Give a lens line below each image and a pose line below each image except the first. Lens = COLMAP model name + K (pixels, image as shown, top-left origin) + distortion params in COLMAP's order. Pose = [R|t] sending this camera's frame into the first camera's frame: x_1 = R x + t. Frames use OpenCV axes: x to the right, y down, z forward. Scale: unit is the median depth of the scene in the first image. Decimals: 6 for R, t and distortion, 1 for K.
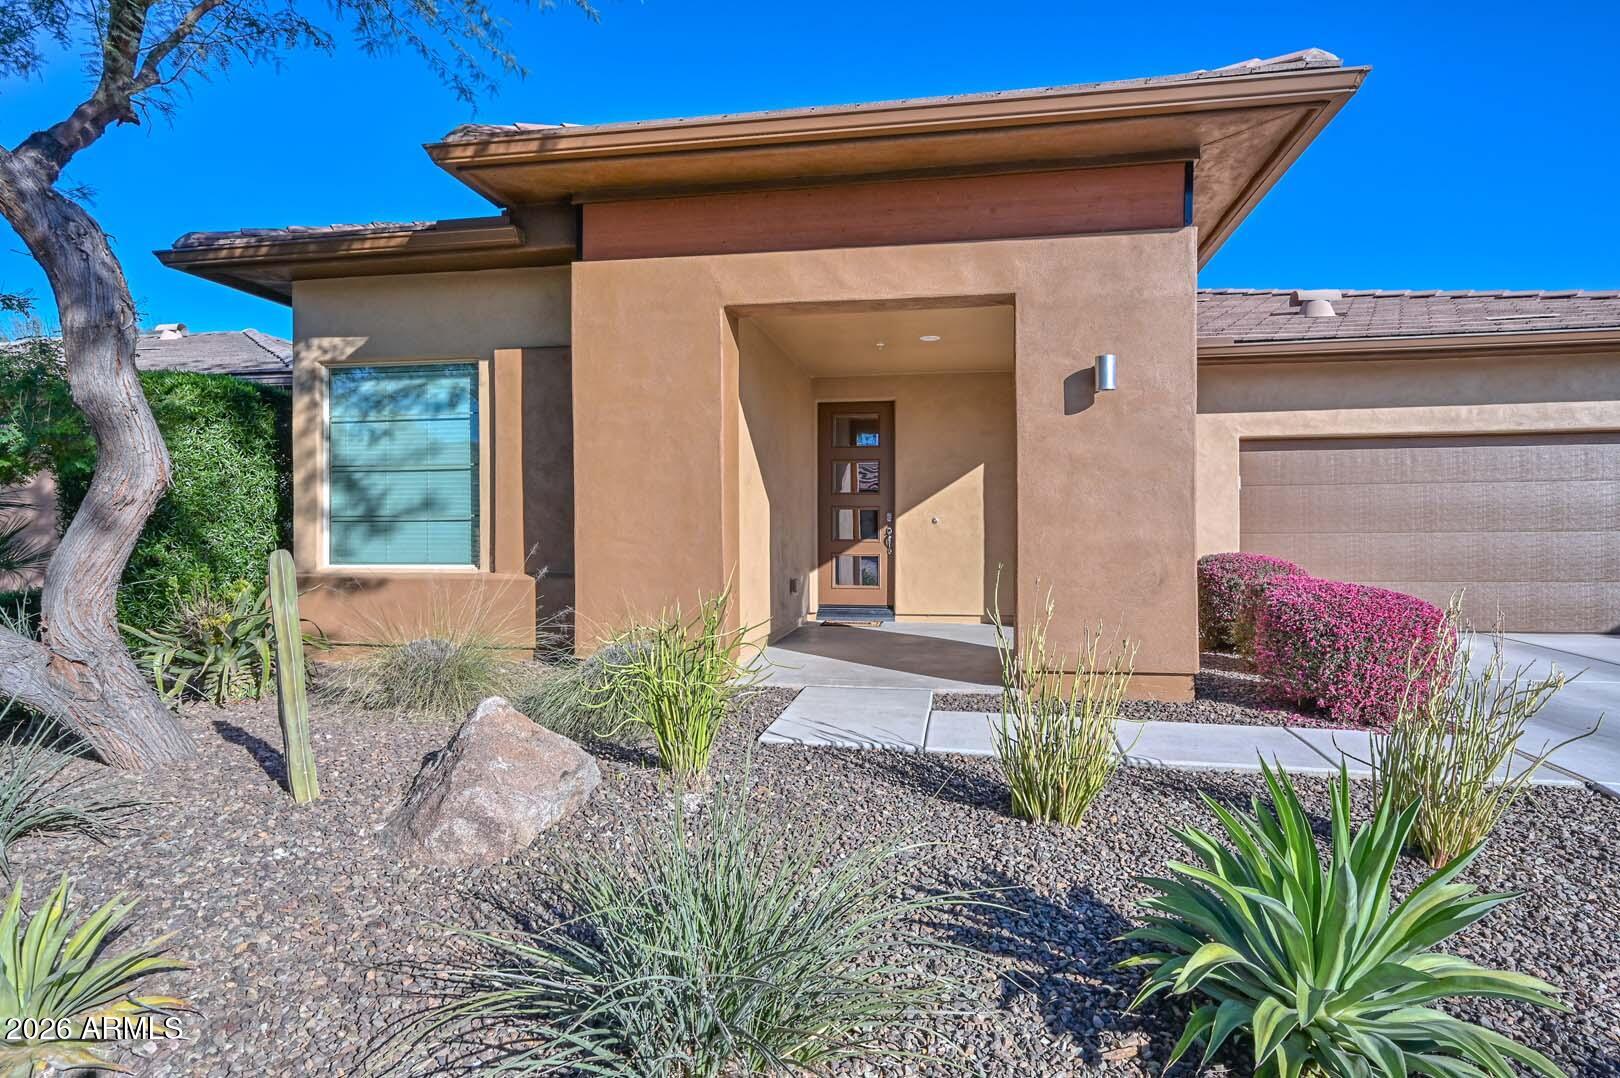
lens RADIAL K [[893.8, 0, 816.2], [0, 893.8, 539.6], [0, 0, 1]] dist [0.006025, -0.001716]
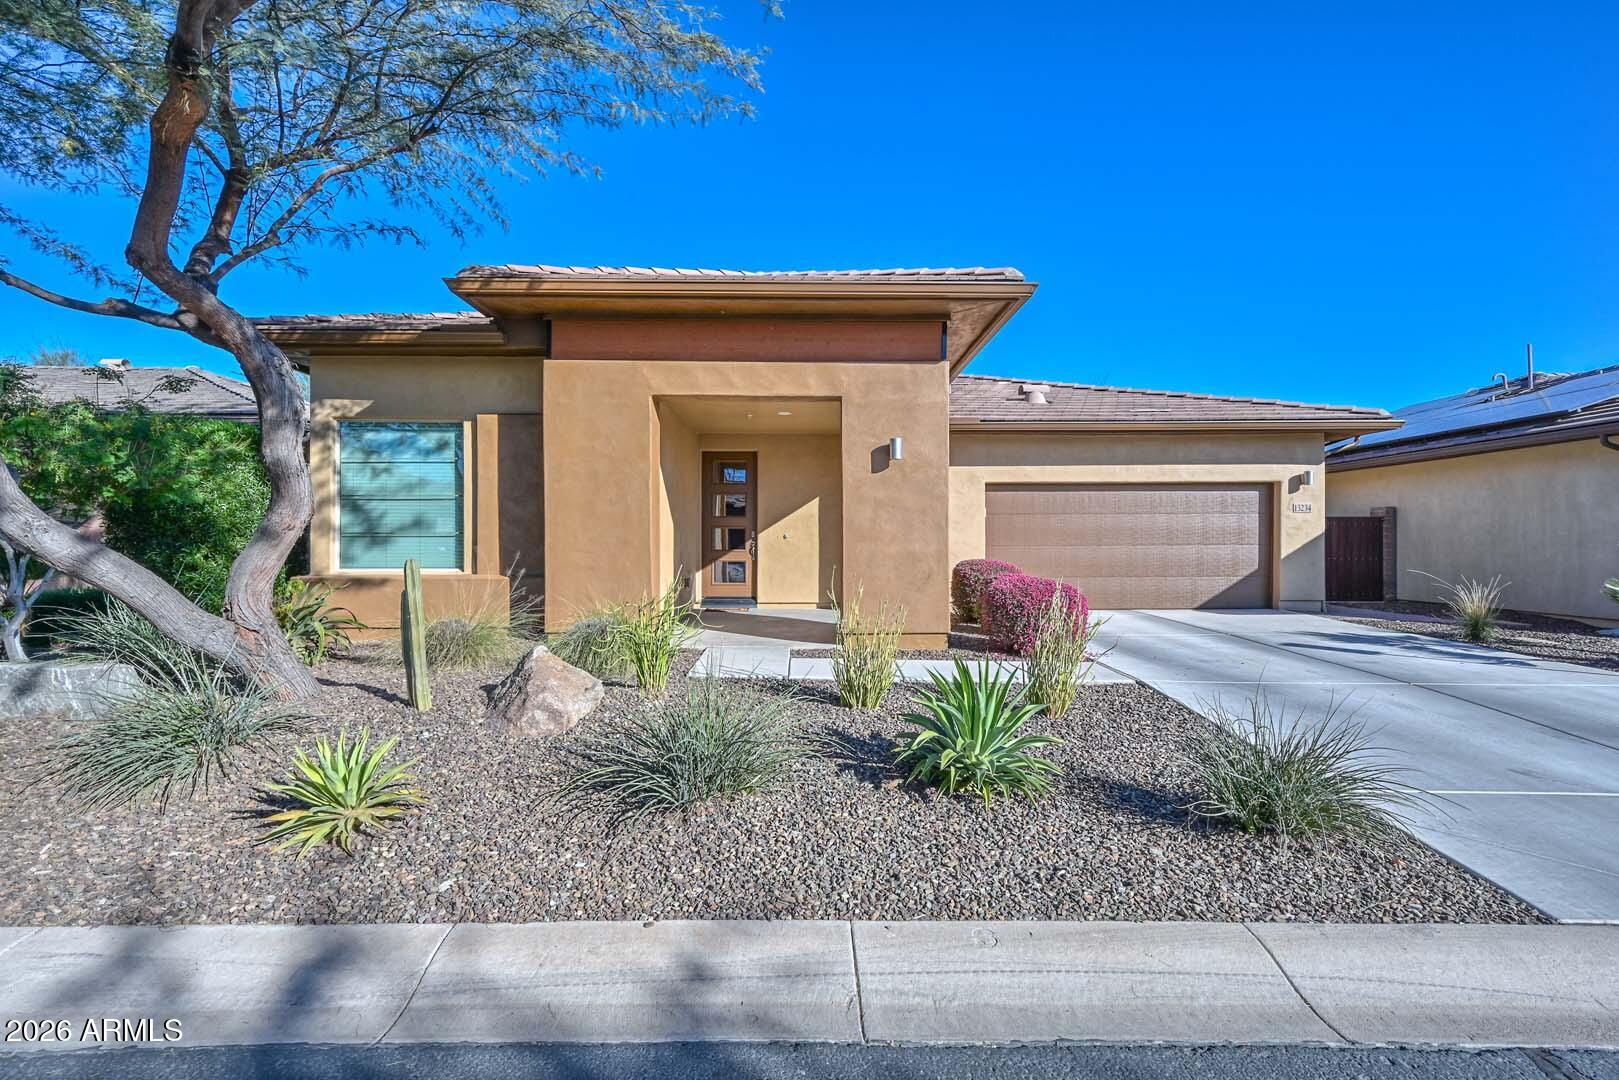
lens RADIAL K [[739.6, 0, 811.4], [0, 739.6, 538.4], [0, 0, 1]] dist [0.013291, 0.000131]
pose [[0.983377, 0.003904, 0.181533, -0.063402], [-0.001624, 0.999918, -0.012704, -0.005295], [-0.181567, 0.012198, 0.983303, -0.261743]]
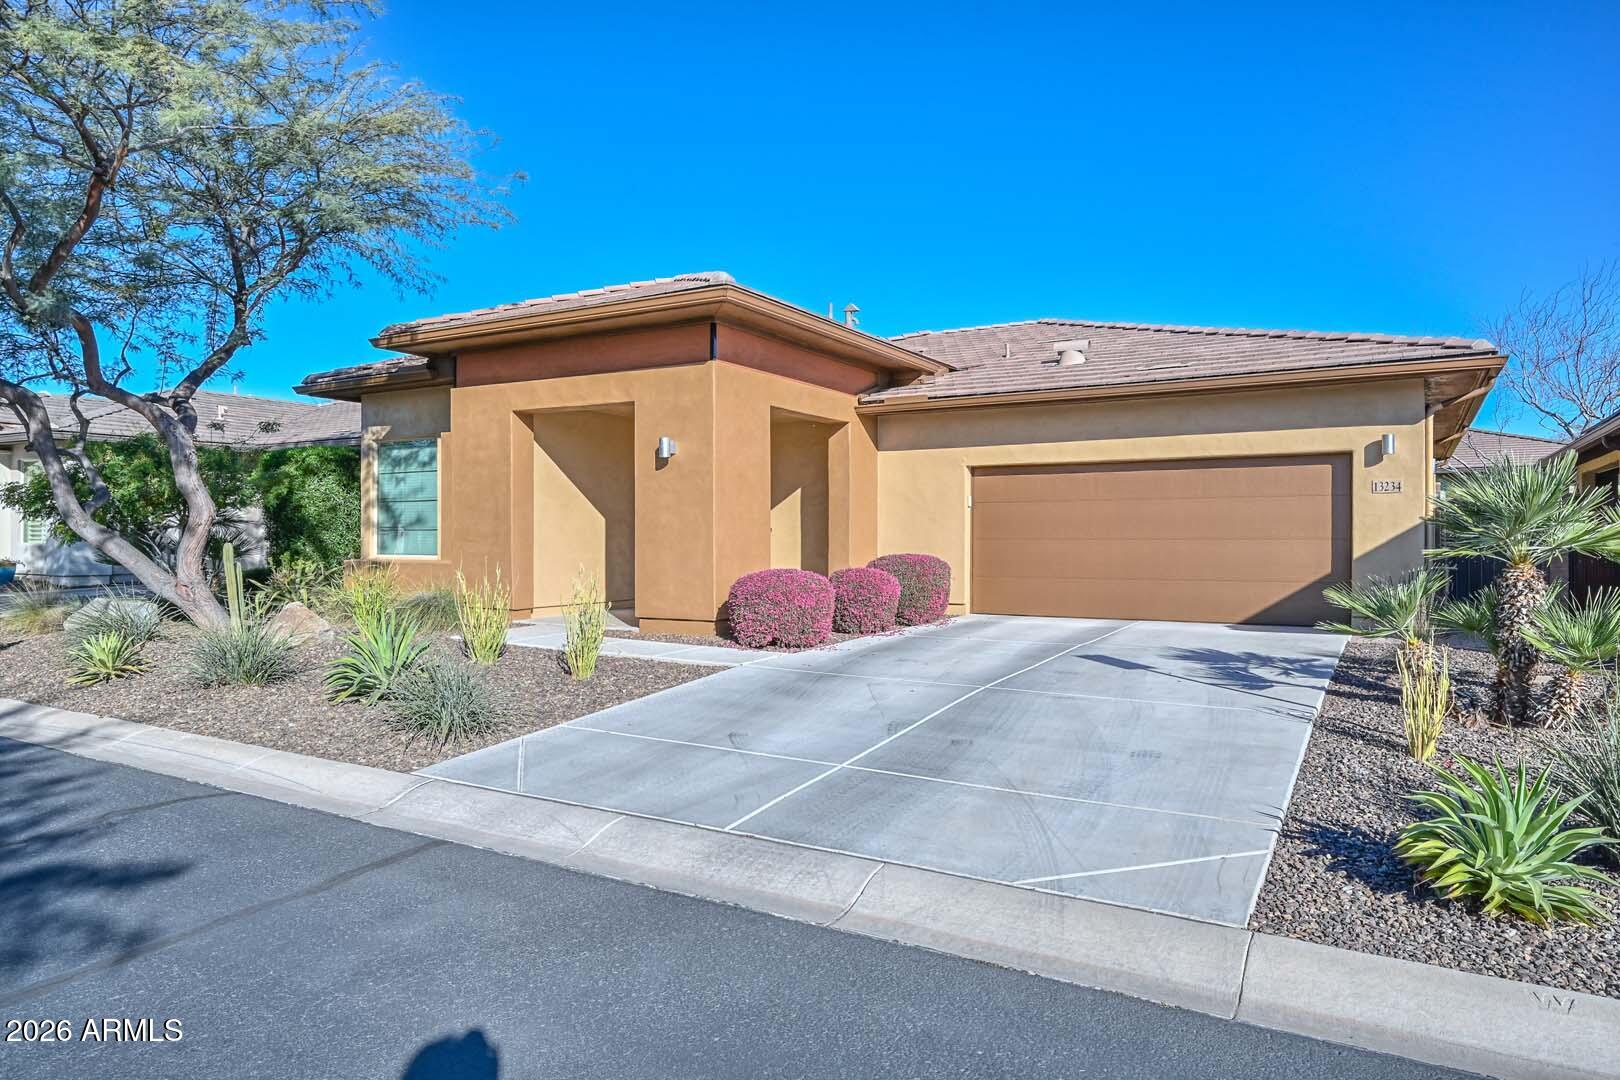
lens RADIAL K [[975.2, 0, 802.5], [0, 975.2, 537.2], [0, 0, 1]] dist [0.006106, 0.000889]
pose [[0.937693, 0.005037, -0.347427, 1.107956], [-0.007528, 0.999955, -0.005821, -0.000958], [0.347382, 0.008074, 0.937689, -0.623173]]
